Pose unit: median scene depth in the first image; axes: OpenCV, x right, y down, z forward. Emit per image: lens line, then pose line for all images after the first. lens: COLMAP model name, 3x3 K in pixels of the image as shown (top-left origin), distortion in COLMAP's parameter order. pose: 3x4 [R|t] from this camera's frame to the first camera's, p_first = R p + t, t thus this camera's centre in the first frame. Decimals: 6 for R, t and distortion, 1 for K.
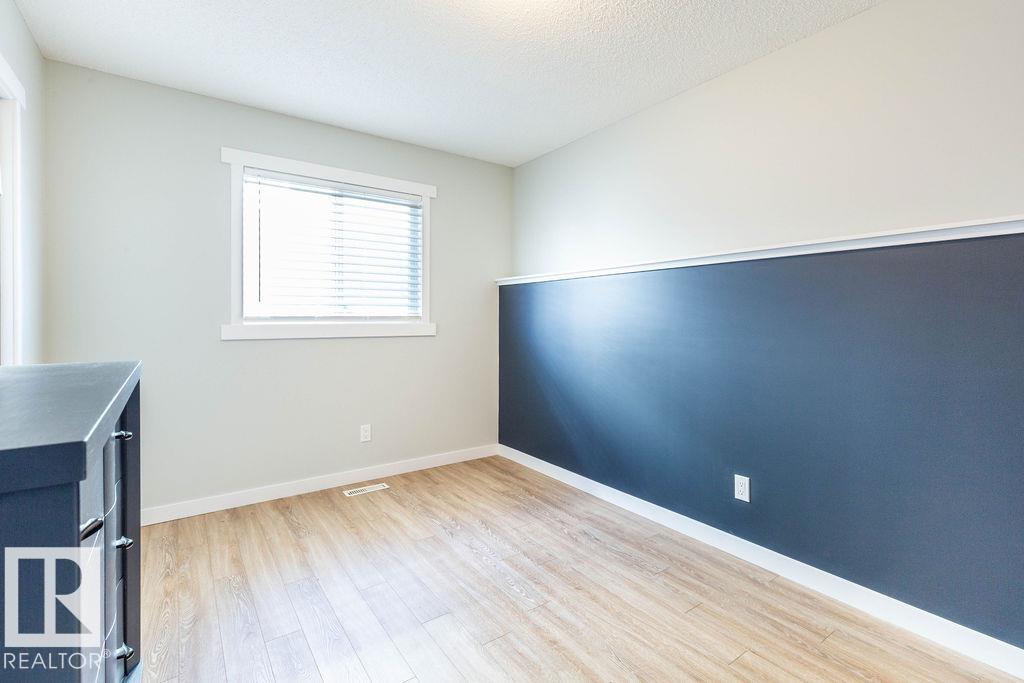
lens RADIAL K [[470.0, 0, 510.9], [0, 470.0, 332.7], [0, 0, 1]] dist [0.010606, -0.003328]
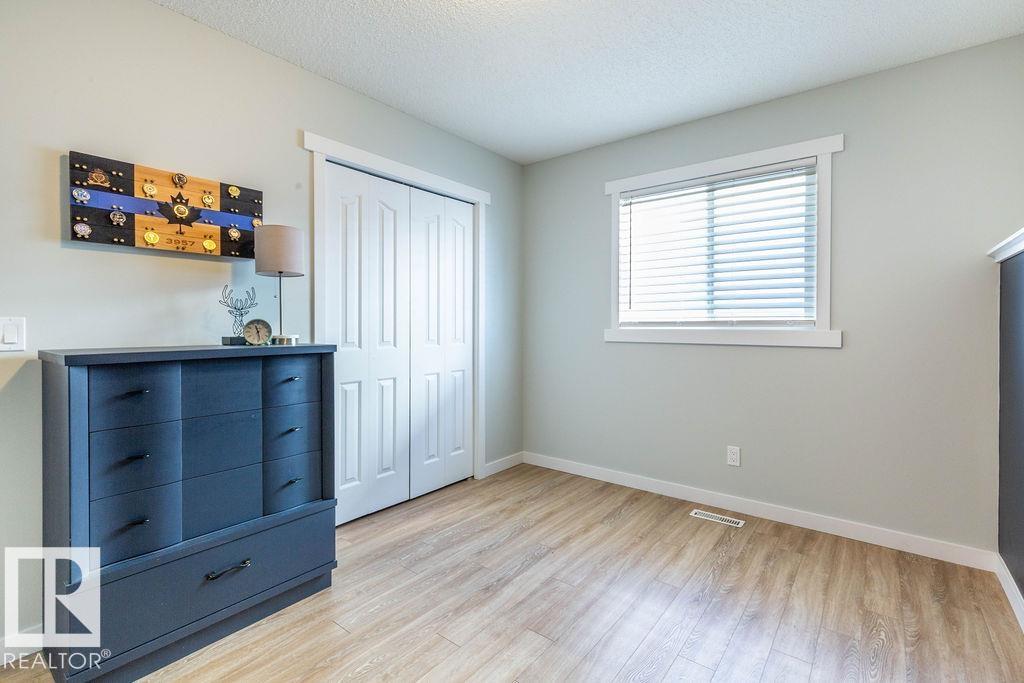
lens RADIAL K [[470.0, 0, 505.9], [0, 470.0, 332.6], [0, 0, 1]] dist [0.010606, -0.003328]
pose [[0.274948, 0.021569, -0.961217, 0.455390], [-0.026253, 0.999544, 0.014920, -0.017349], [0.961101, 0.021132, 0.275388, 0.397956]]
